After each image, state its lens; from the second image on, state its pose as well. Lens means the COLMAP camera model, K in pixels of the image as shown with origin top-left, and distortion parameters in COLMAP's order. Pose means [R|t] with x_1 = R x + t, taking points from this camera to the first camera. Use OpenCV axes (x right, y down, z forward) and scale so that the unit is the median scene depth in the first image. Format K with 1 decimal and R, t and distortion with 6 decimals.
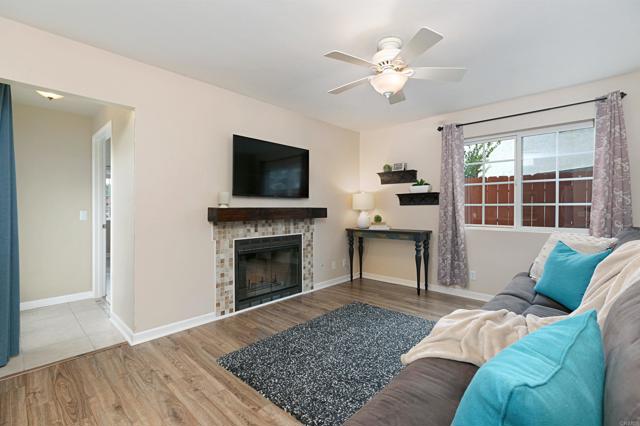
lens RADIAL K [[289.2, 0, 318.5], [0, 289.2, 209.7], [0, 0, 1]] dist [-0.000091, 0.000678]
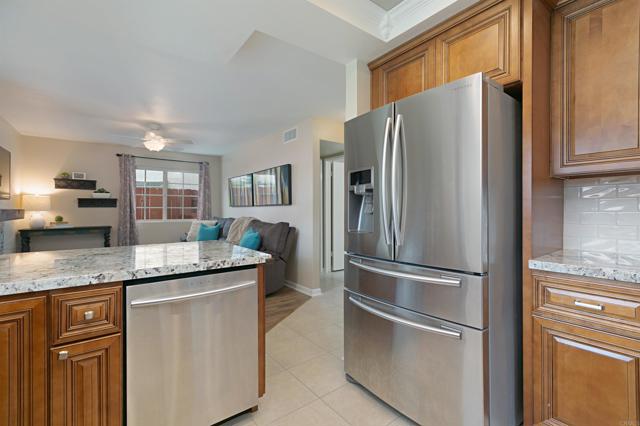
lens RADIAL K [[289.2, 0, 318.8], [0, 289.2, 211.6], [0, 0, 1]] dist [-0.000091, 0.000678]
pose [[0.153450, -0.004816, 0.988145, -0.841591], [0.006569, 0.999971, 0.003853, 0.006007], [-0.988135, 0.005900, 0.153477, -0.210246]]
